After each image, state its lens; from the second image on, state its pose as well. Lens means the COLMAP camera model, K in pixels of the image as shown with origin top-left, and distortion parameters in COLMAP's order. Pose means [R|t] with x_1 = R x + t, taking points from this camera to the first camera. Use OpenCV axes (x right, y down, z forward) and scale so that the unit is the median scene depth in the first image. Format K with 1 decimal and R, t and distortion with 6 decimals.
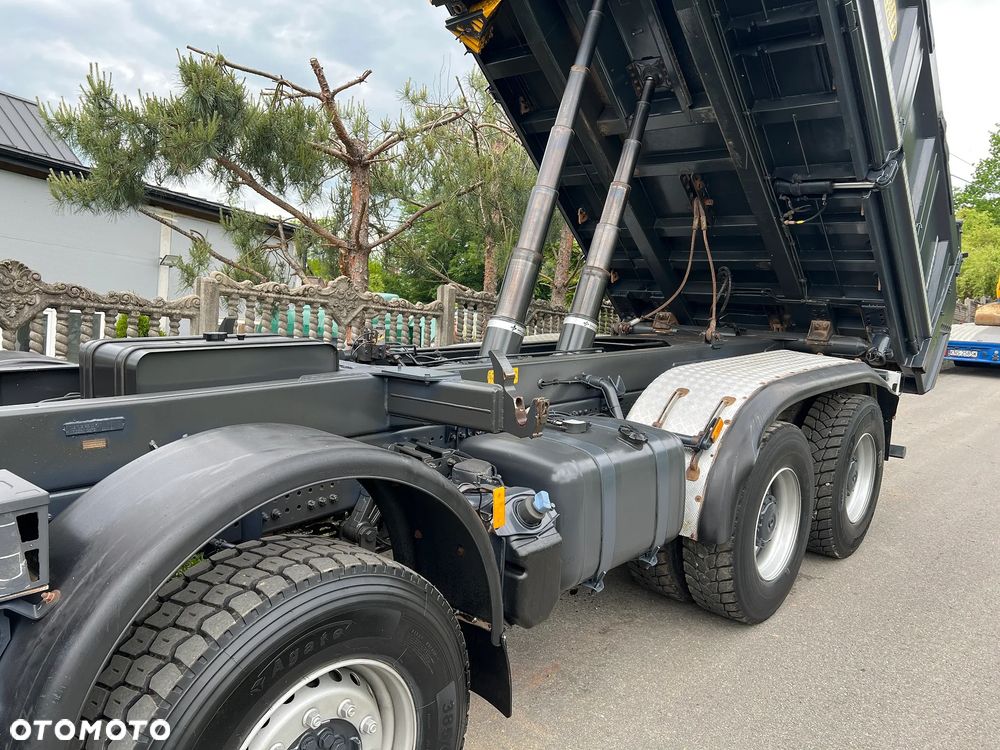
lens RADIAL K [[750.8, 0, 505.2], [0, 750.8, 384.2], [0, 0, 1]] dist [0.063516, -0.067063]
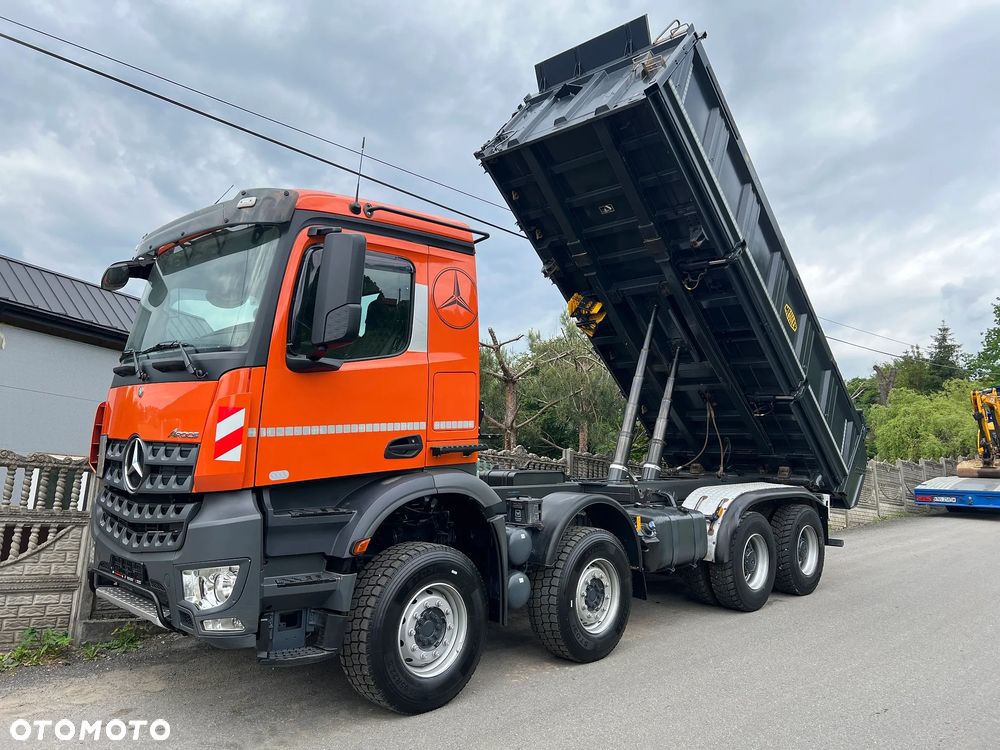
lens RADIAL K [[750.8, 0, 501.2], [0, 750.8, 369.5], [0, 0, 1]] dist [0.063516, -0.067063]
pose [[0.998432, -0.021053, -0.051877, -0.206424], [0.008300, 0.972027, -0.234722, 0.143987], [0.055367, 0.233923, 0.970677, -1.111280]]
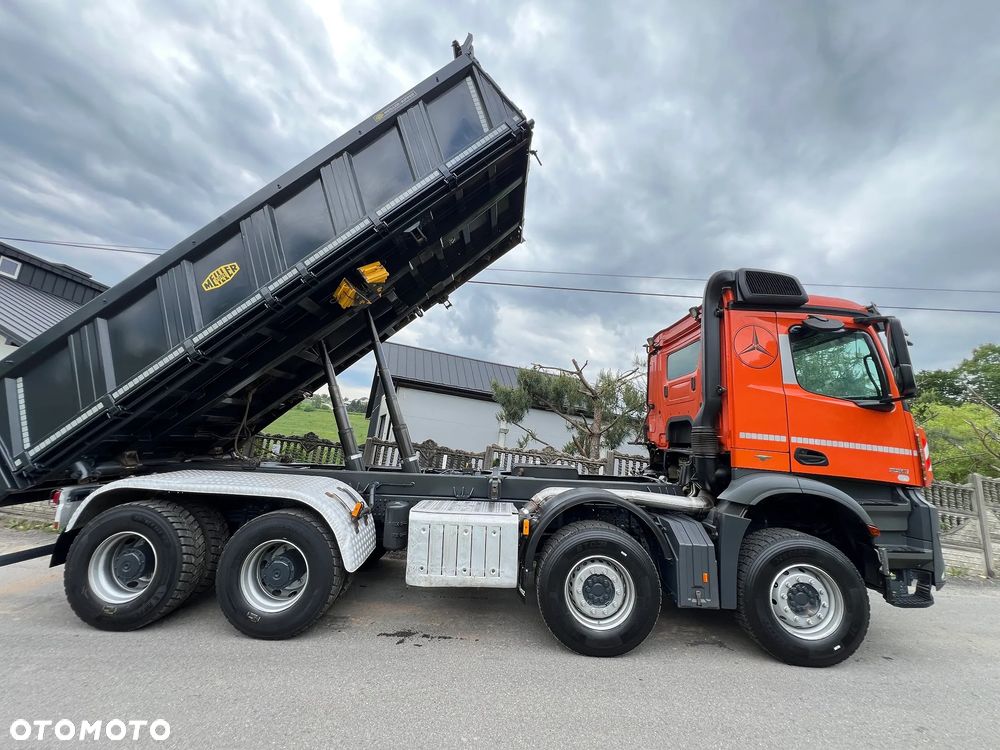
lens RADIAL K [[399.1, 0, 498.8], [0, 399.1, 373.2], [0, 0, 1]] dist [0.001071, -0.000261]
pose [[0.653827, -0.136450, -0.744239, 0.846008], [-0.121148, 0.952037, -0.280980, 0.019689], [0.746882, 0.273875, 0.605937, 0.055507]]
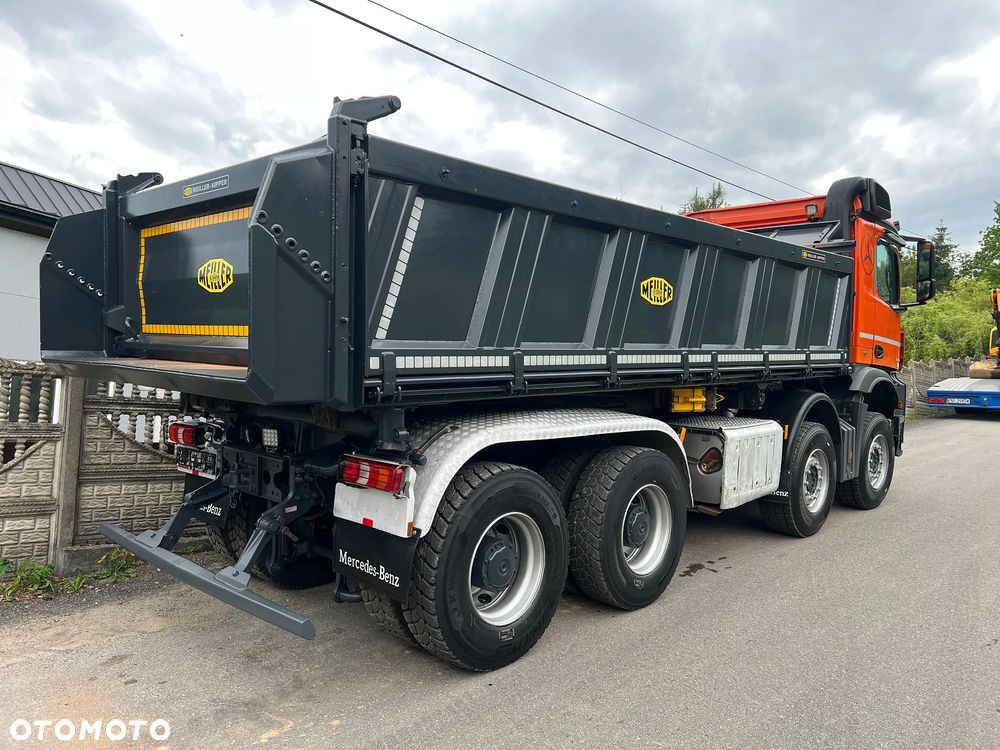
lens RADIAL K [[750.8, 0, 494.3], [0, 750.8, 373.7], [0, 0, 1]] dist [0.063516, -0.067063]
pose [[0.998905, -0.022077, -0.041249, -0.316845], [0.017537, 0.994066, -0.107353, 0.122993], [0.043374, 0.106512, 0.993365, -0.888418]]
